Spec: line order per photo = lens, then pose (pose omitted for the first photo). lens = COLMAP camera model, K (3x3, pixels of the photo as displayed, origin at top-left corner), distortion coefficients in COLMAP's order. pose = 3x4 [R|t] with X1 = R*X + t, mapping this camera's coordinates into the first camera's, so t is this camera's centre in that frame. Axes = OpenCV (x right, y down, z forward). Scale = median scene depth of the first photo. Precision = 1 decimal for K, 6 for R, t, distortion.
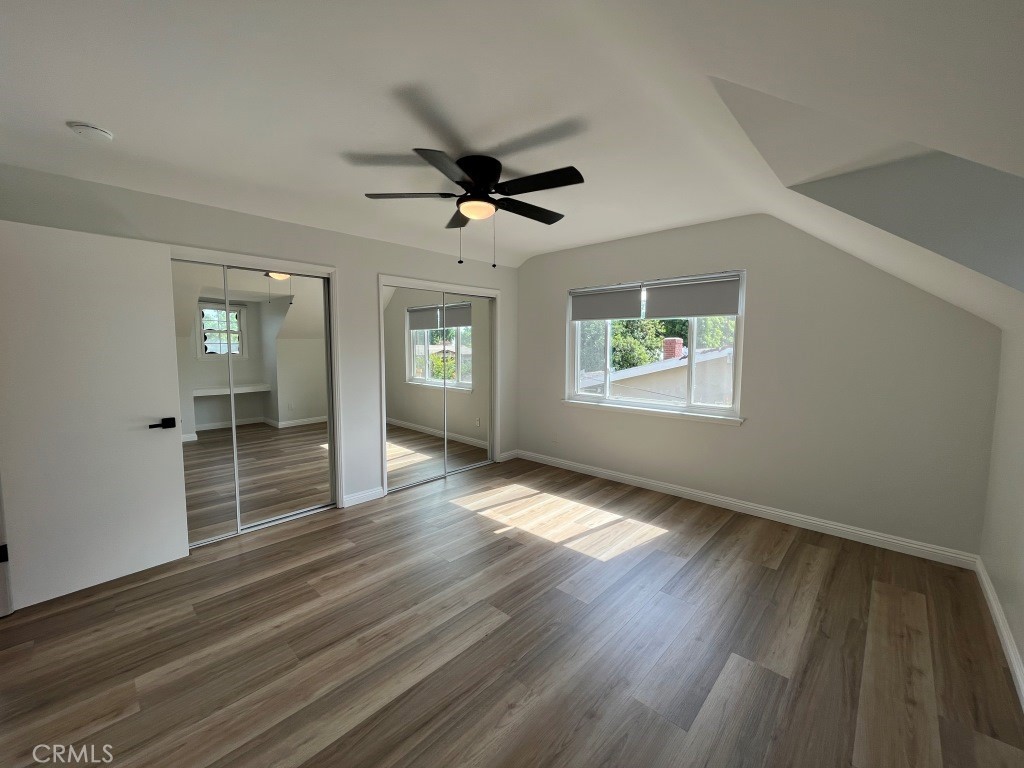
lens RADIAL K [[413.3, 0, 506.9], [0, 413.3, 380.9], [0, 0, 1]] dist [-0.002284, -0.000210]
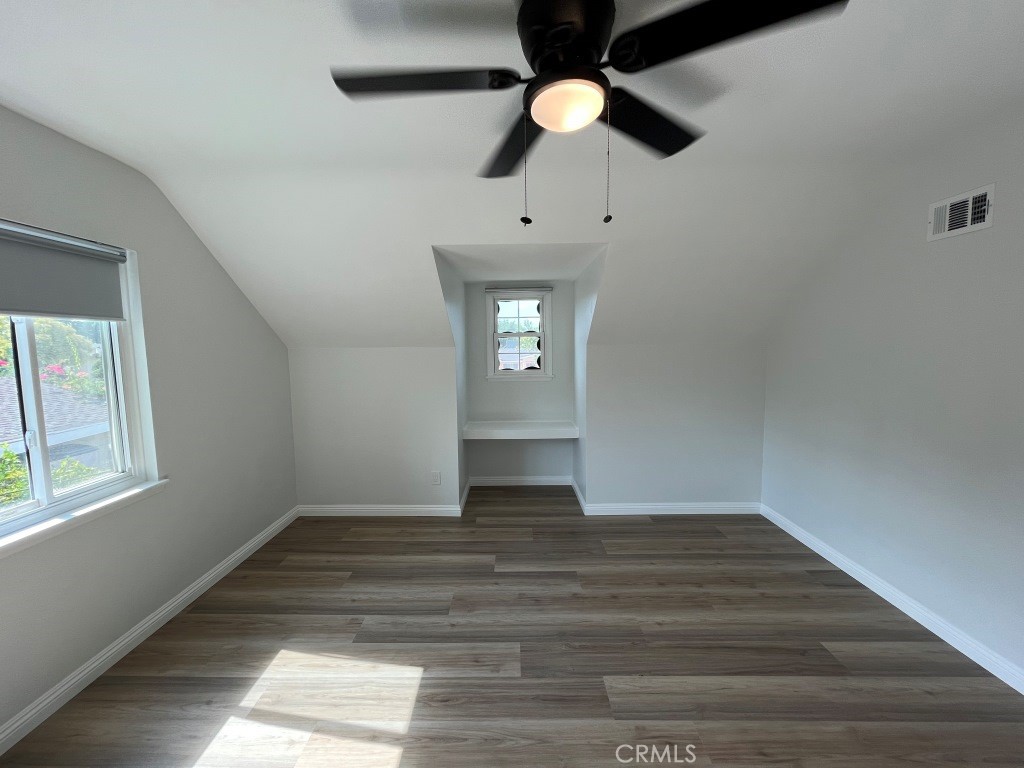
lens RADIAL K [[413.3, 0, 506.9], [0, 413.3, 380.9], [0, 0, 1]] dist [-0.002284, -0.000210]
pose [[-0.678014, -0.055819, 0.732927, -0.376969], [0.074468, 0.986766, 0.144040, -0.156893], [-0.731268, 0.152240, -0.664884, 1.337619]]
